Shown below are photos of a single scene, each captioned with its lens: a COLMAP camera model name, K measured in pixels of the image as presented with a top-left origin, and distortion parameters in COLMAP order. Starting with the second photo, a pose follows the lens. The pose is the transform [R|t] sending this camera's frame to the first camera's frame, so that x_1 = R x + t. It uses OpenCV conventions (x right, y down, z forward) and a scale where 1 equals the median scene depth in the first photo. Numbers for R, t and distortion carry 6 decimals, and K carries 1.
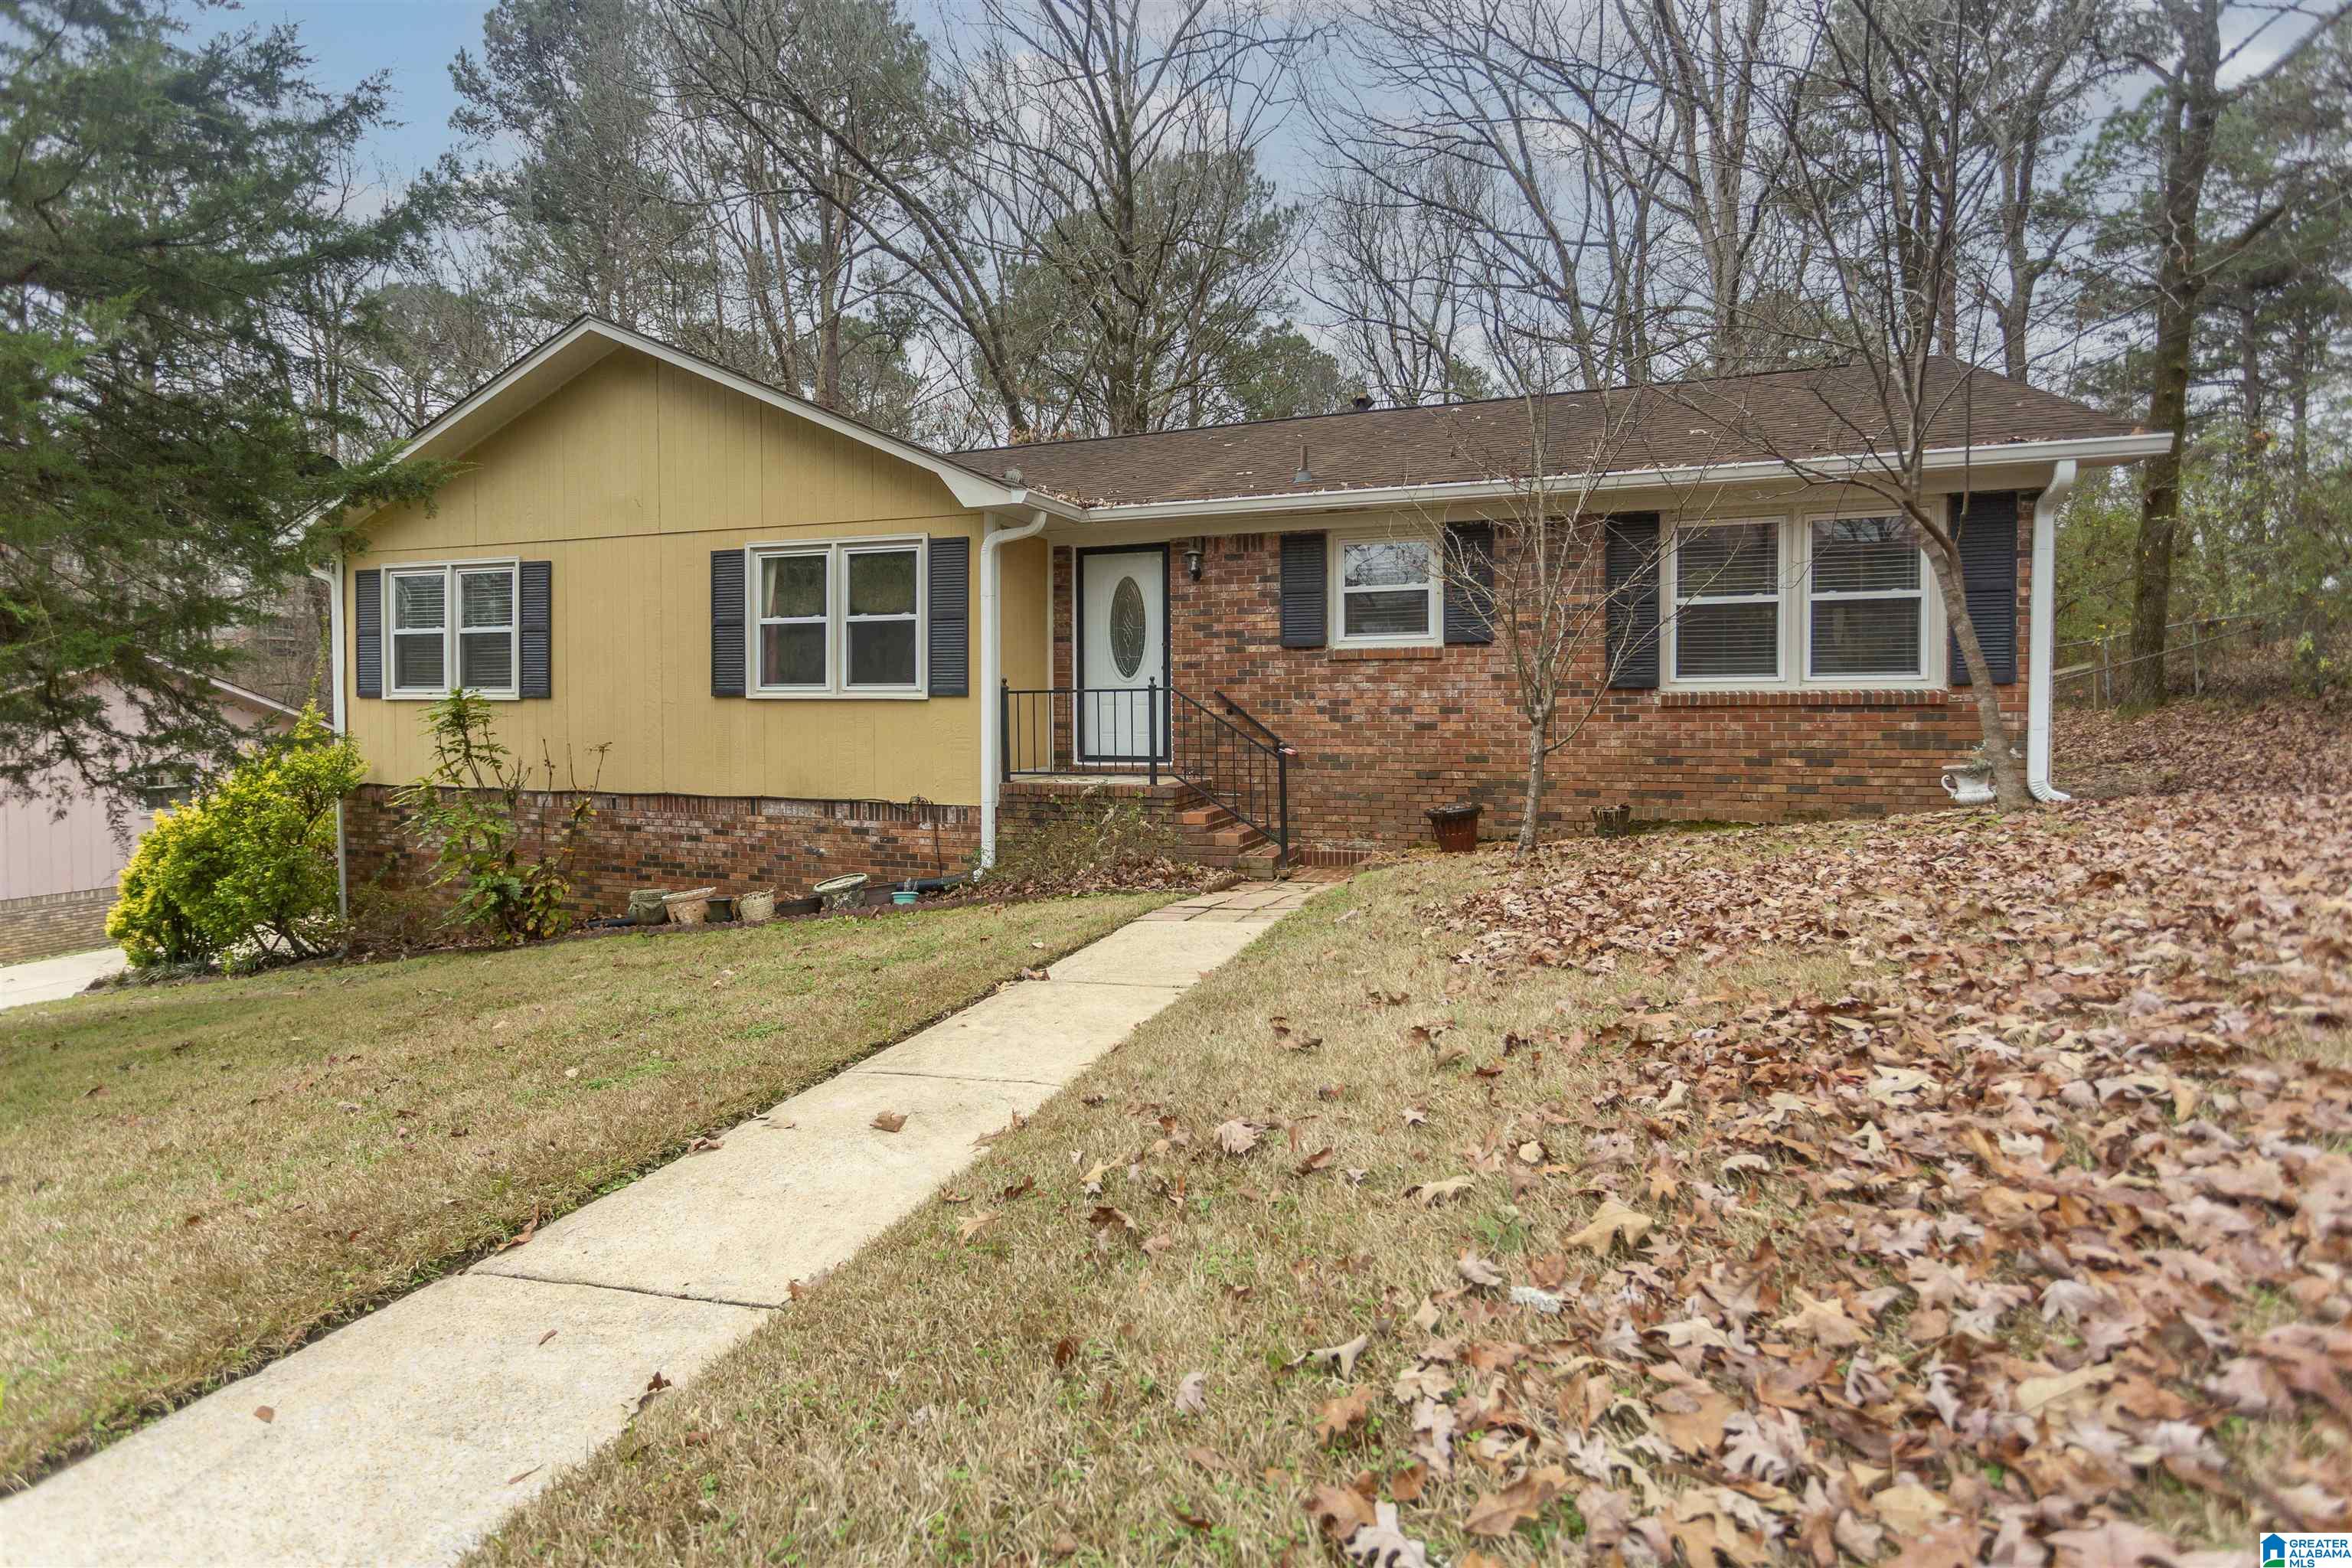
lens RADIAL K [[1114.5, 0, 1180.4], [0, 1114.5, 733.9], [0, 0, 1]] dist [-0.000980, -0.000087]
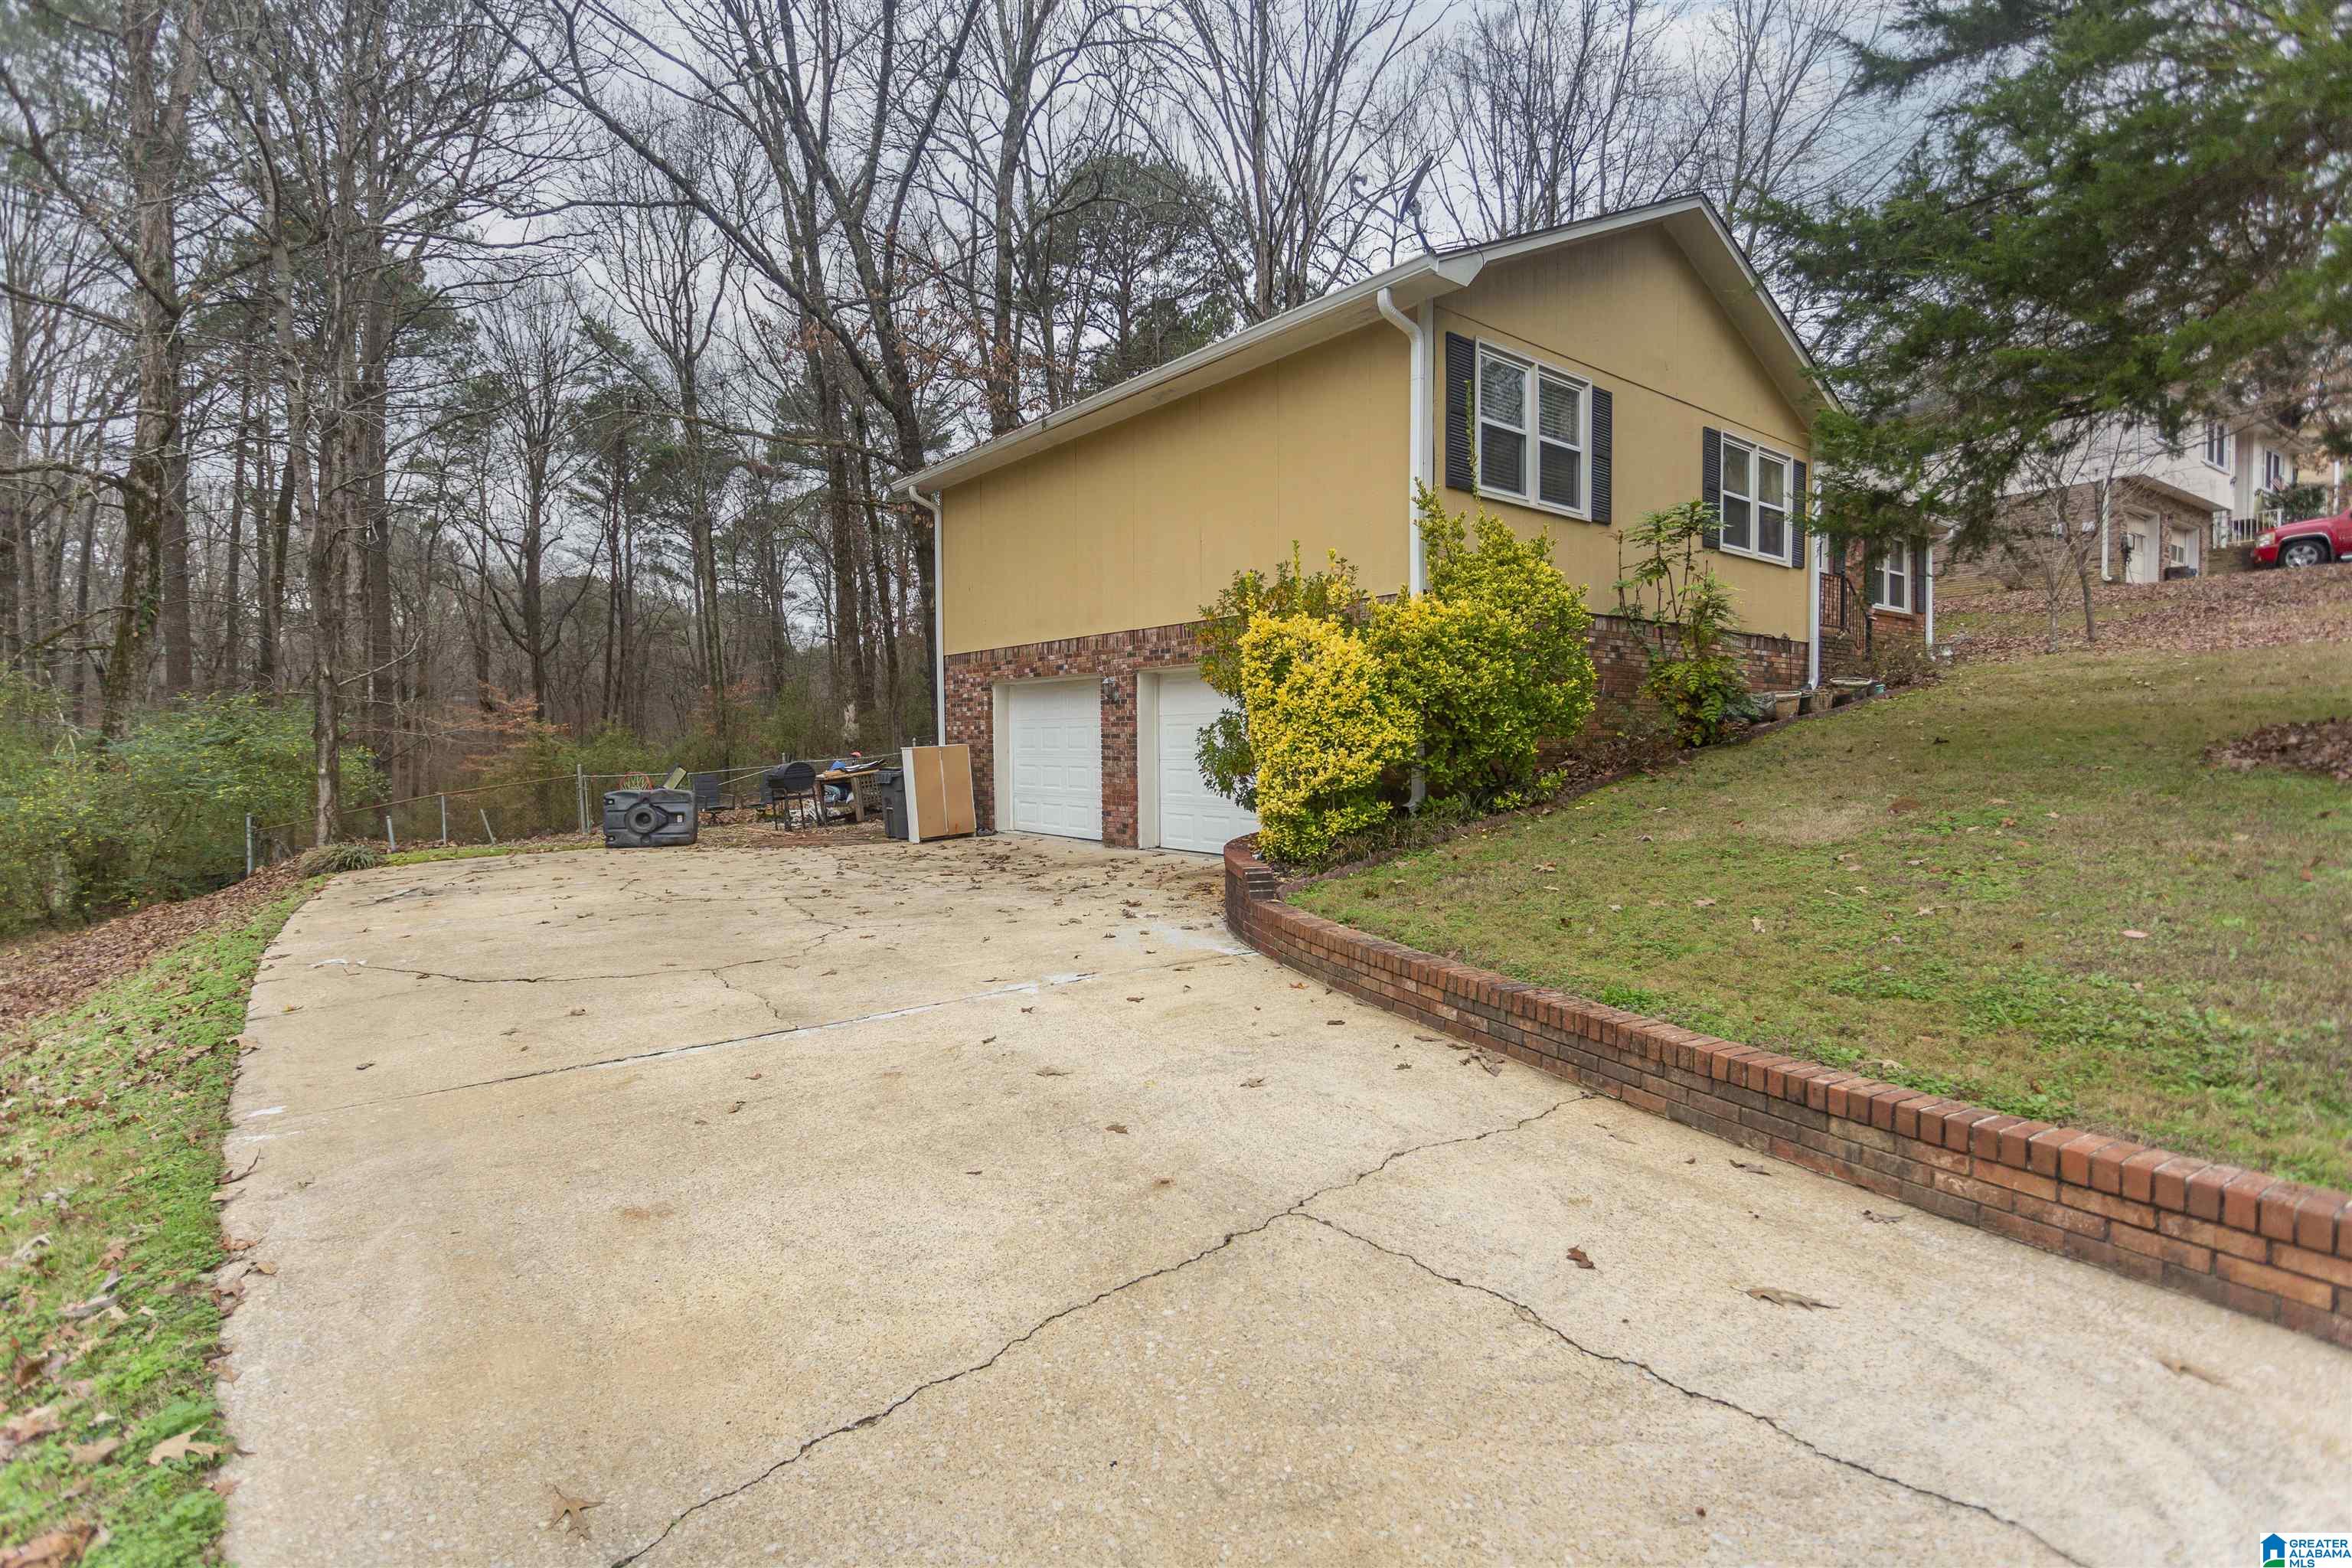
lens RADIAL K [[1110.6, 0, 1176.0], [0, 1110.6, 784.0], [0, 0, 1]] dist [-0.000784, -0.000175]
pose [[0.530105, -0.033785, 0.847259, -1.881108], [0.019538, 0.999427, 0.027629, 0.194967], [-0.847707, 0.001908, 0.530462, 0.893883]]
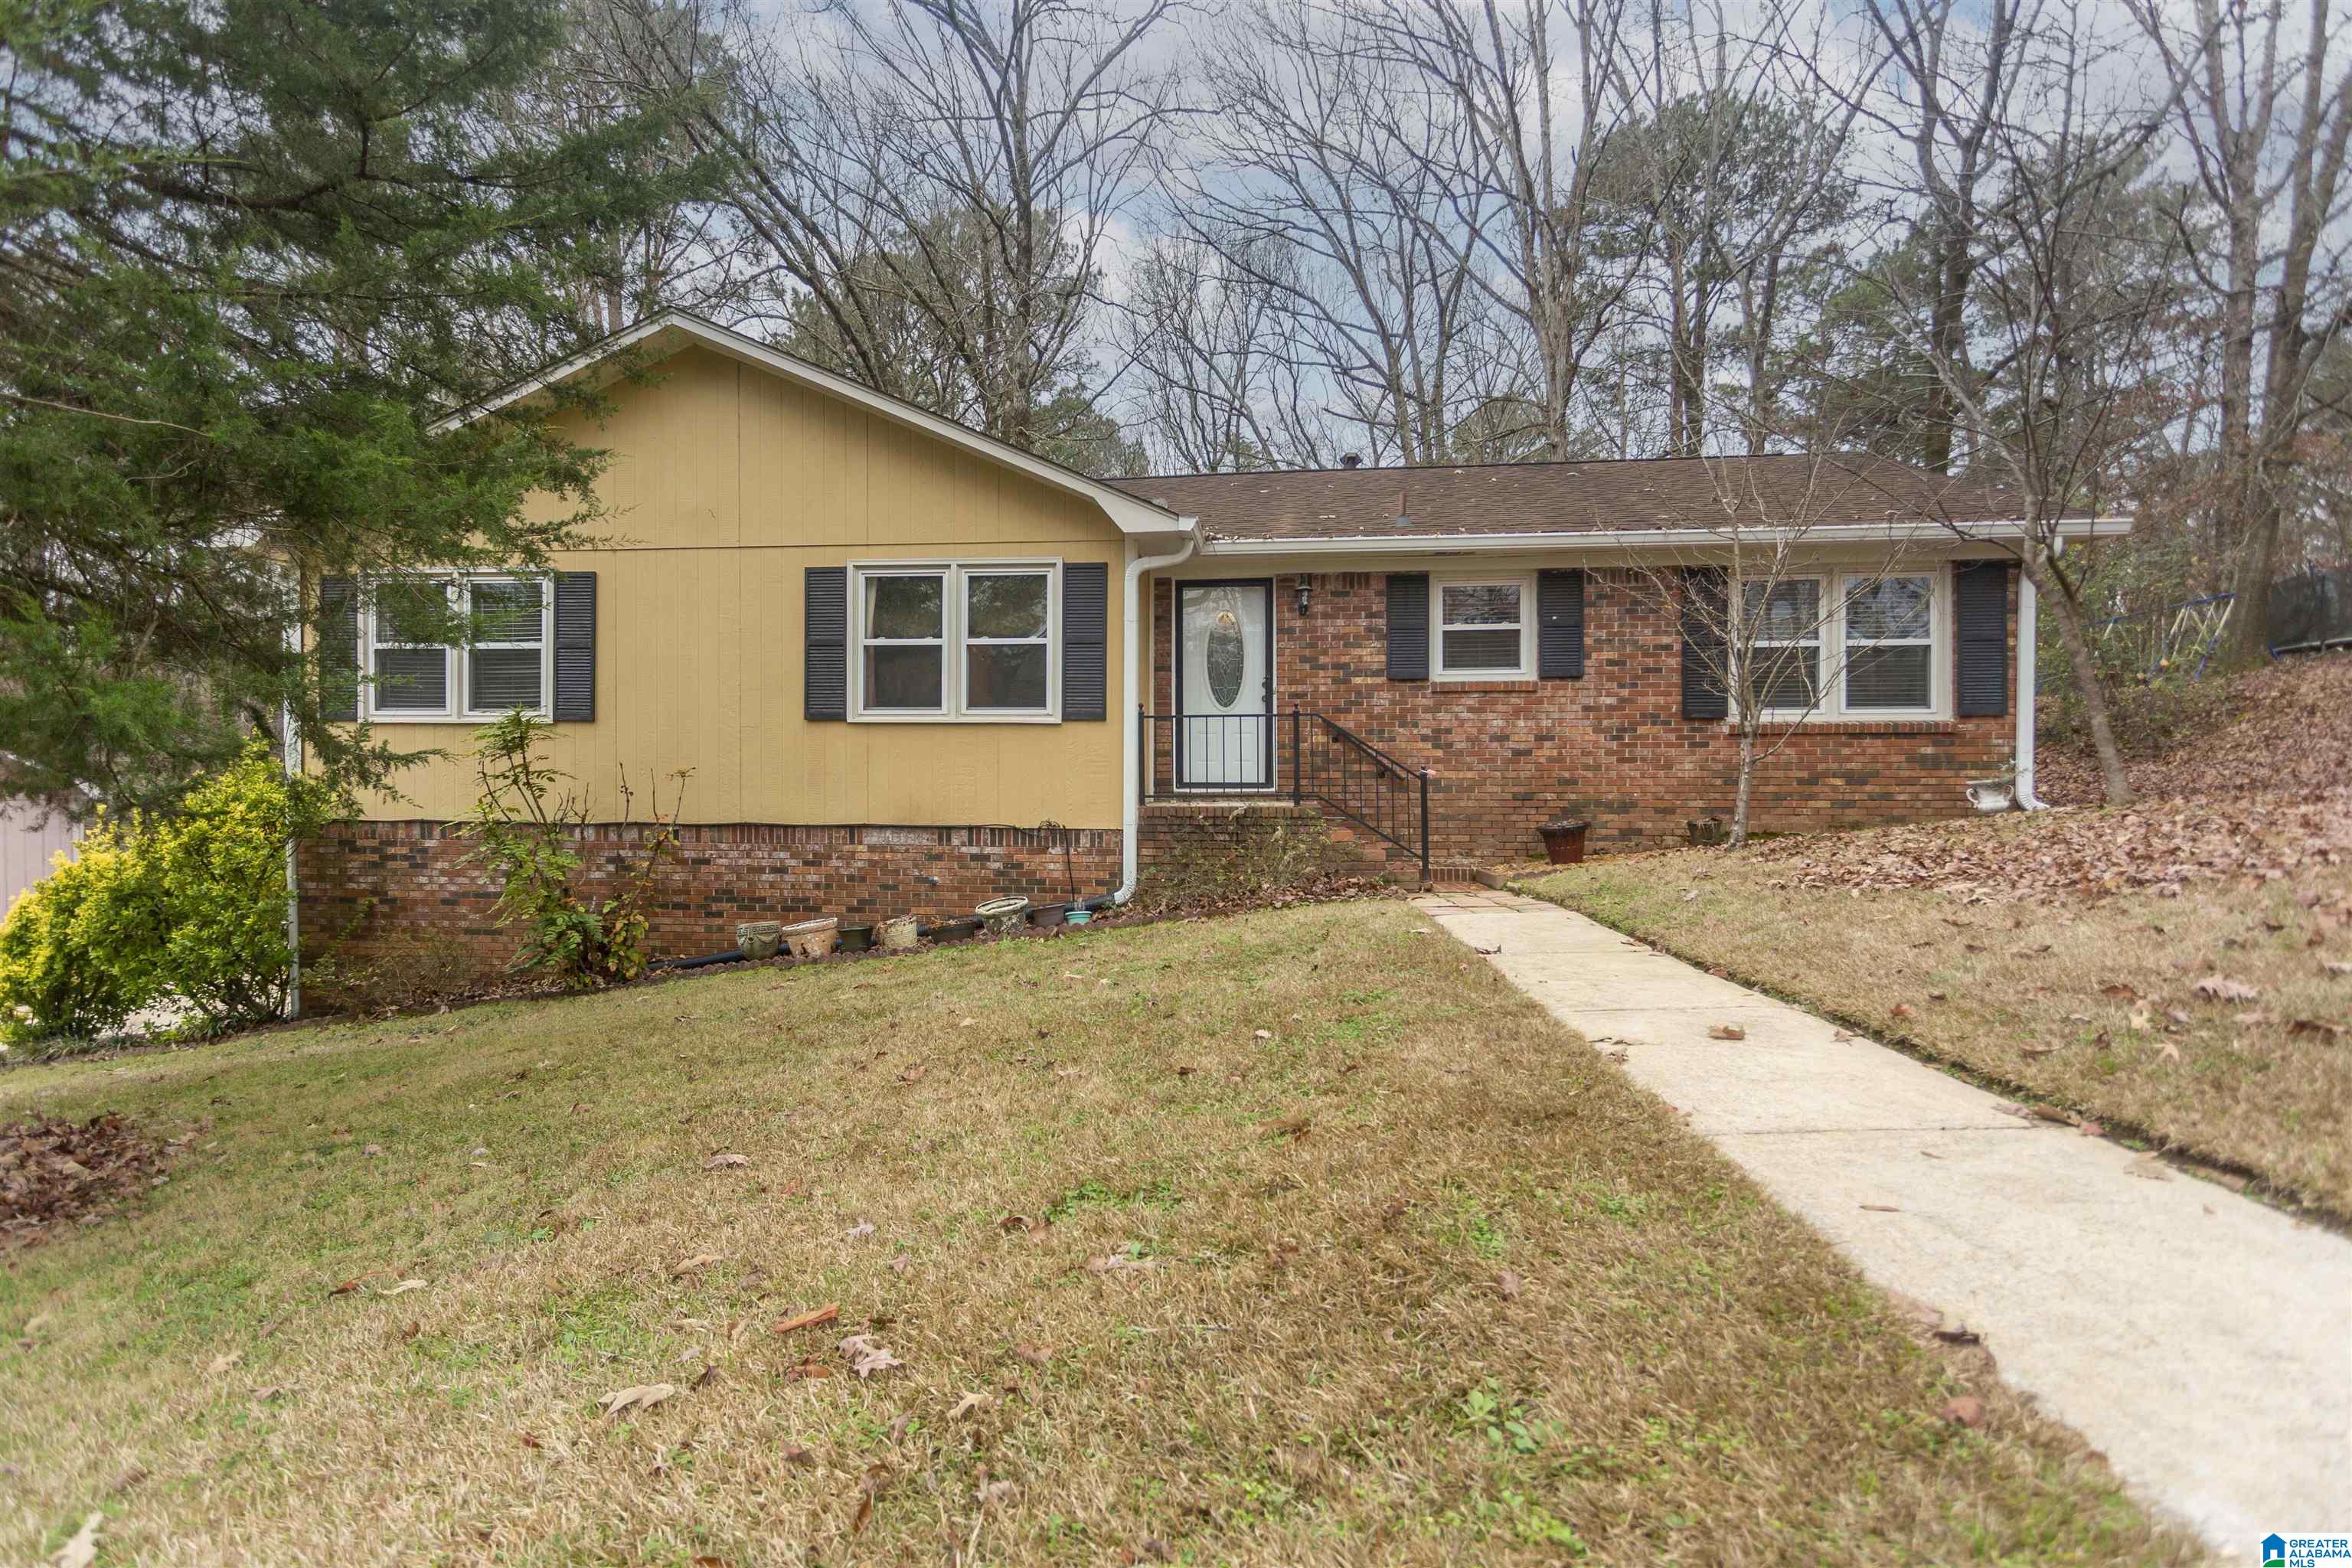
lens RADIAL K [[1110.6, 0, 1176.0], [0, 1110.6, 784.0], [0, 0, 1]] dist [-0.000784, -0.000175]
pose [[0.974471, 0.000194, 0.224512, -0.343236], [0.002190, 0.999944, -0.010369, 0.033294], [-0.224501, 0.010596, 0.974416, 0.005373]]
